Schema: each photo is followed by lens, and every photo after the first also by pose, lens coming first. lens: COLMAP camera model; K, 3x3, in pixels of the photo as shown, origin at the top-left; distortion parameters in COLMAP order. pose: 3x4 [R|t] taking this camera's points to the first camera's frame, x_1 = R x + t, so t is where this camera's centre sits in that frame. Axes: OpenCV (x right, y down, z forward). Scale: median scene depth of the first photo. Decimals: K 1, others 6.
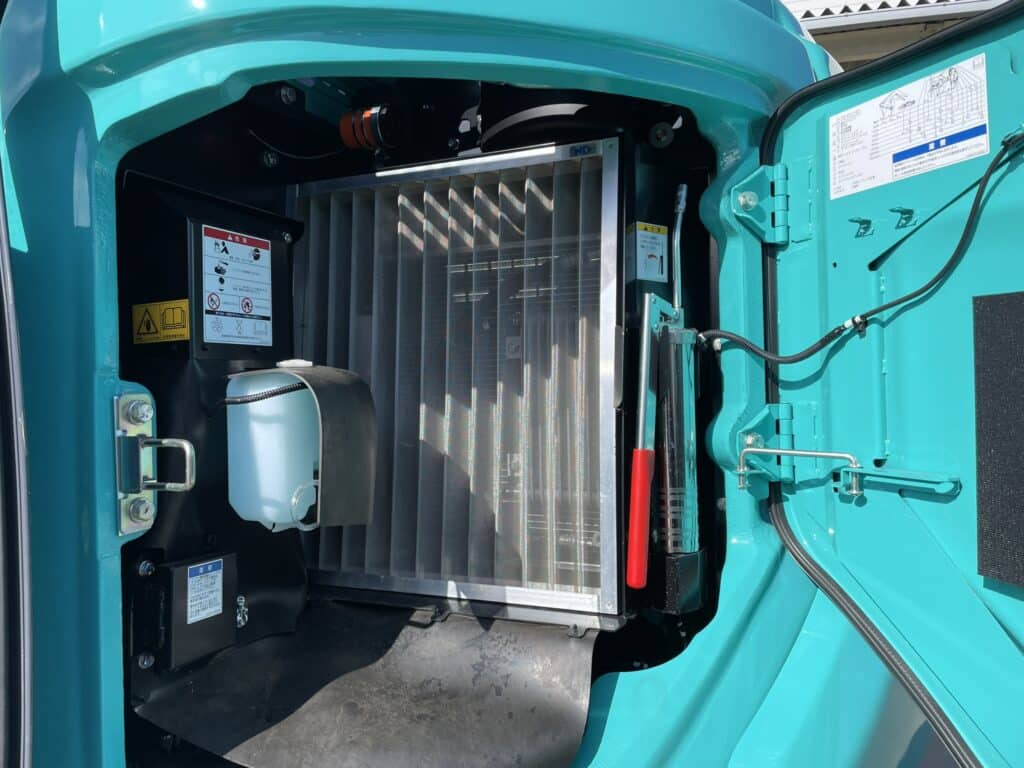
lens RADIAL K [[800.6, 0, 508.7], [0, 800.6, 379.6], [0, 0, 1]] dist [0.010674, -0.007932]
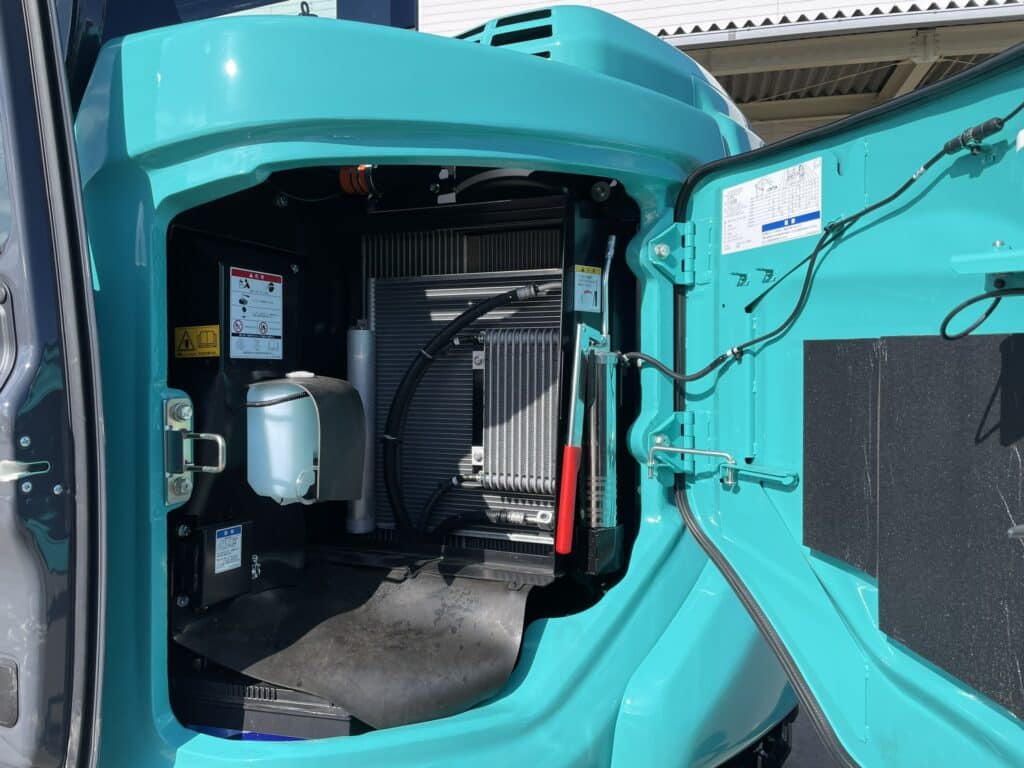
lens RADIAL K [[779.2, 0, 514.4], [0, 779.2, 382.0], [0, 0, 1]] dist [0.031285, -0.001045]
pose [[0.999714, 0.020254, 0.012710, 0.061340], [-0.020472, 0.999641, 0.017257, -0.037512], [-0.012356, -0.017512, 0.999770, -0.260843]]
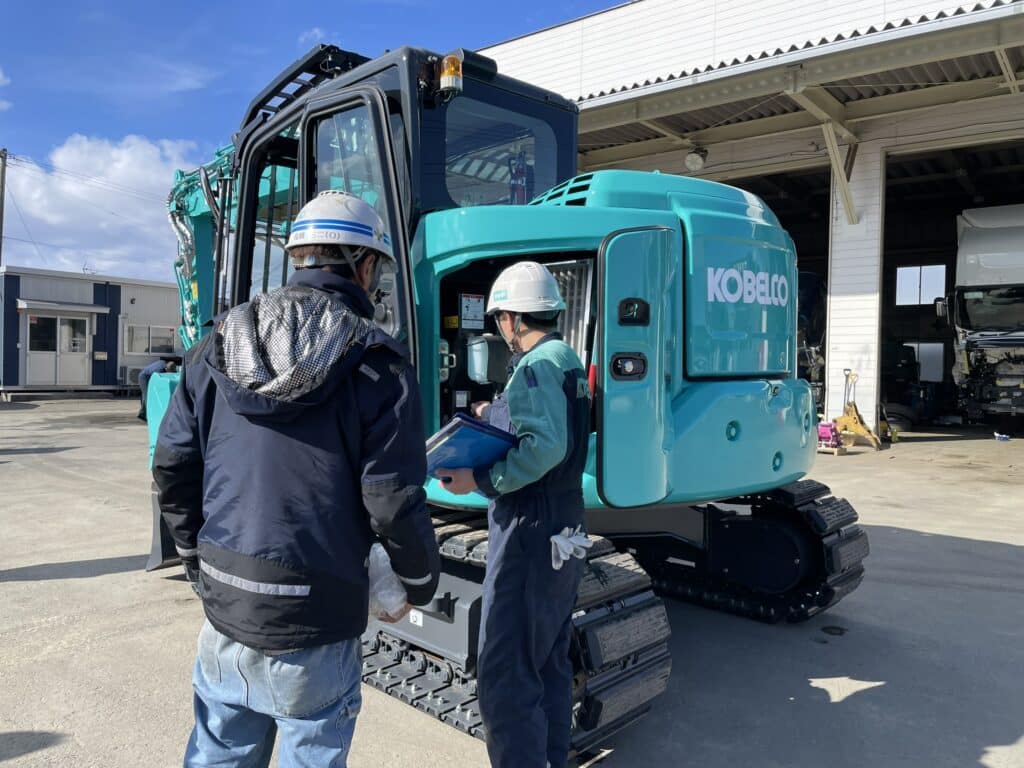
lens RADIAL K [[779.2, 0, 514.4], [0, 779.2, 382.0], [0, 0, 1]] dist [0.031285, -0.001045]
pose [[0.932848, 0.019604, -0.359737, 0.998349], [-0.012498, 0.999678, 0.022068, 0.104086], [0.360054, -0.016090, 0.932793, -1.969159]]
